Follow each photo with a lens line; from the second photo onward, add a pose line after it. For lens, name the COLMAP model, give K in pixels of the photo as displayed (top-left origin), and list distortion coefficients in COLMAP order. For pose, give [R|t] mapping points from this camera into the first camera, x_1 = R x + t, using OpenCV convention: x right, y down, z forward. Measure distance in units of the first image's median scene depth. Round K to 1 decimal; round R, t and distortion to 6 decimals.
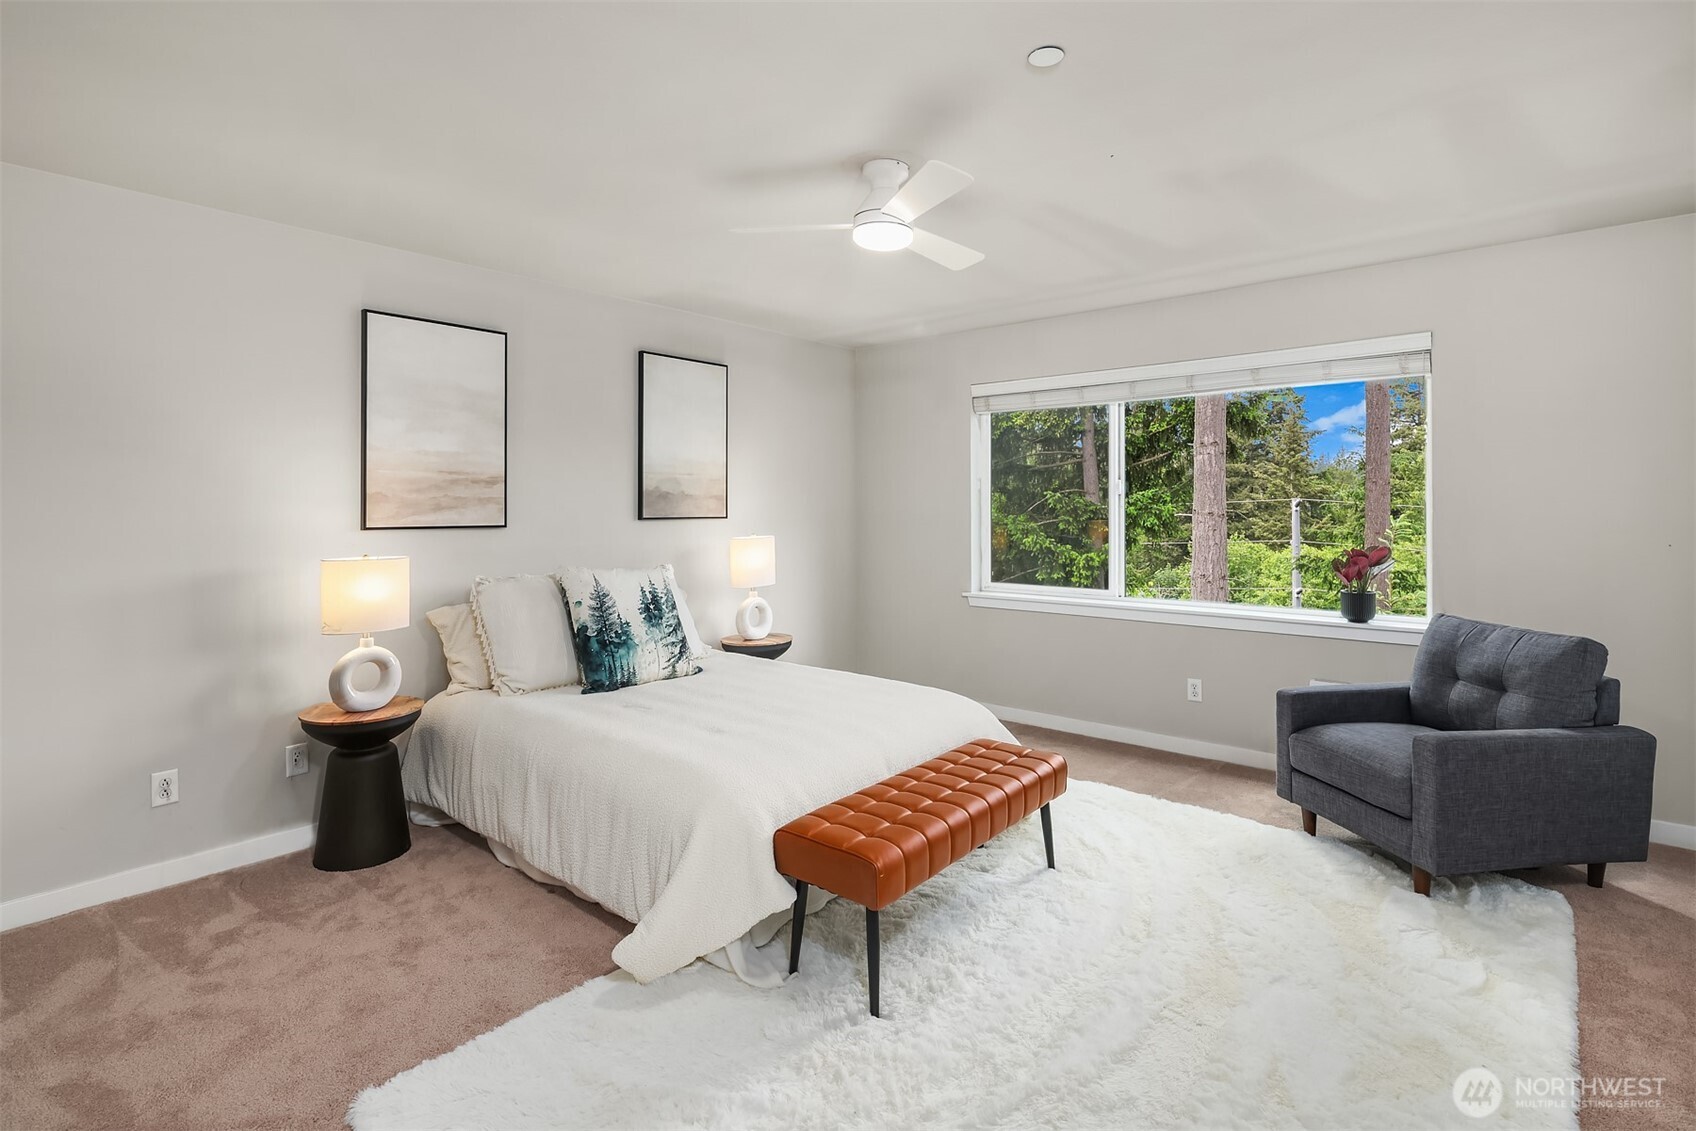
lens RADIAL K [[812.3, 0, 830.4], [0, 812.3, 504.2], [0, 0, 1]] dist [0.005061, 0.000381]
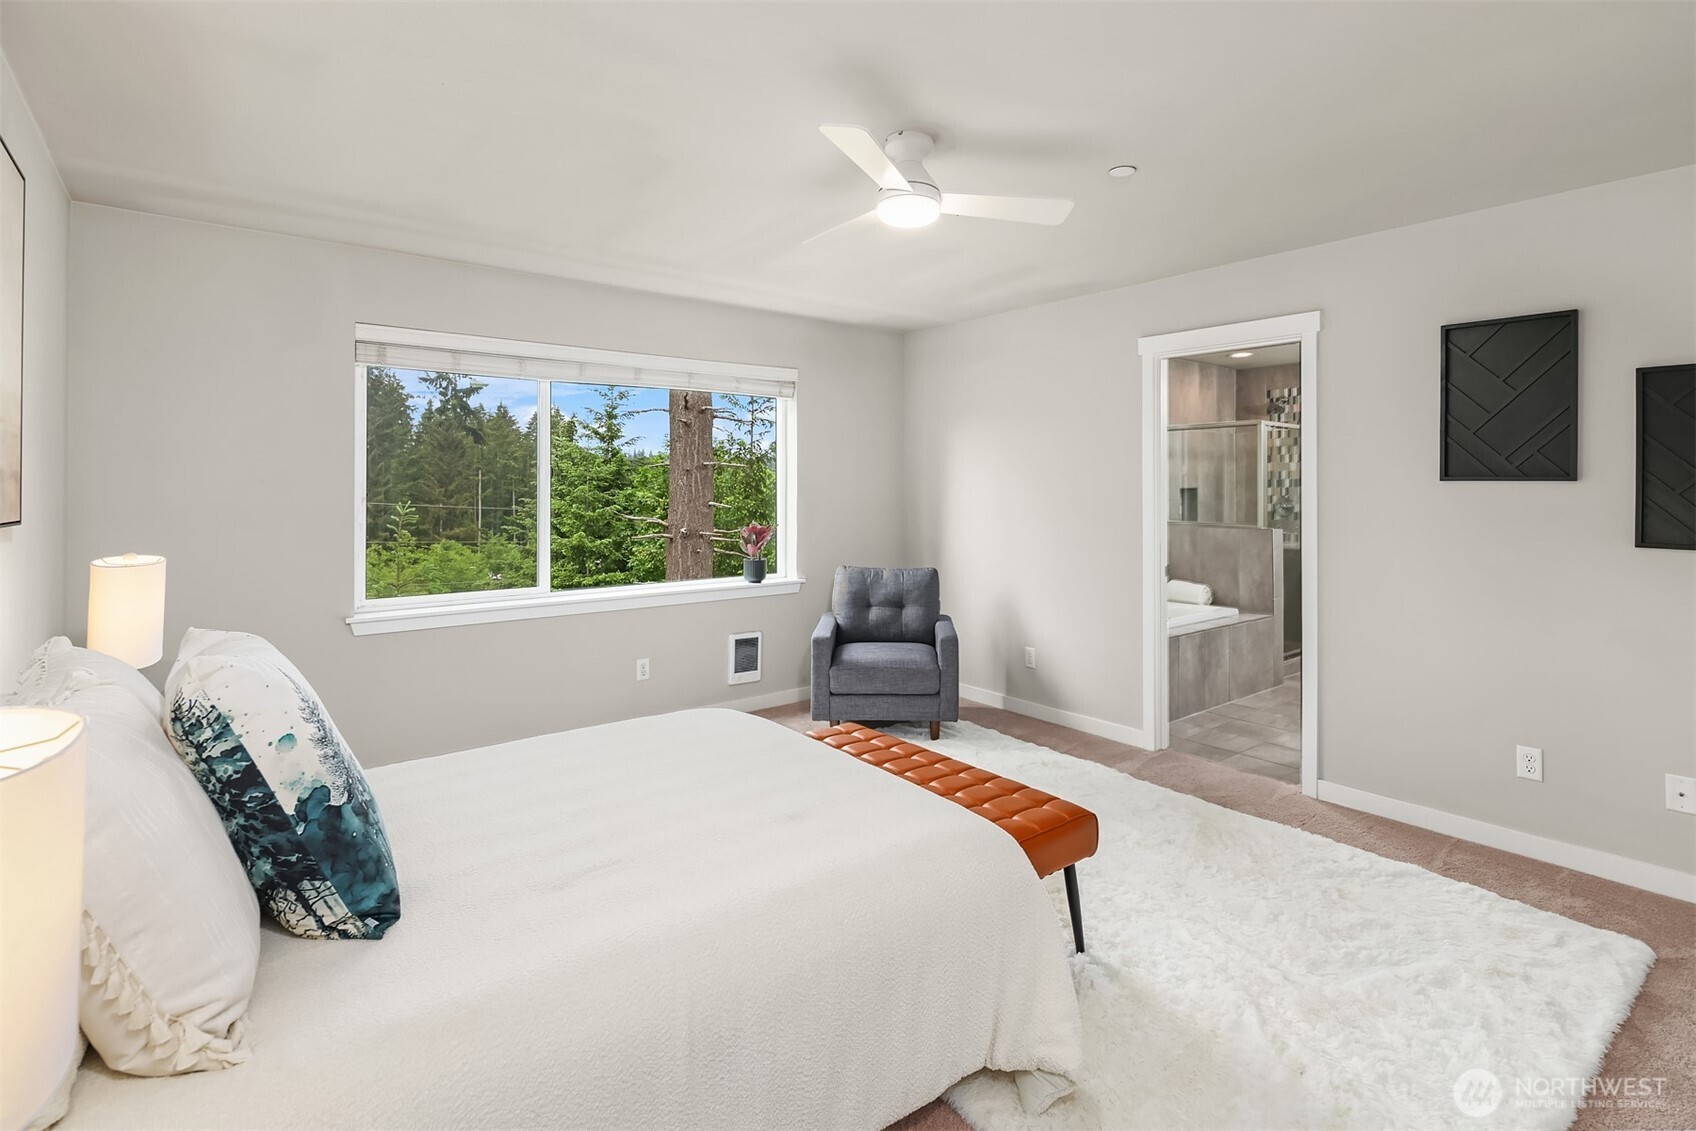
lens RADIAL K [[812.3, 0, 867.8], [0, 812.3, 481.9], [0, 0, 1]] dist [0.005061, 0.000381]
pose [[0.186052, 0.011906, 0.982468, -0.599352], [0.000418, 0.999926, -0.012197, 0.000010], [-0.982540, 0.002680, 0.186033, 0.591762]]
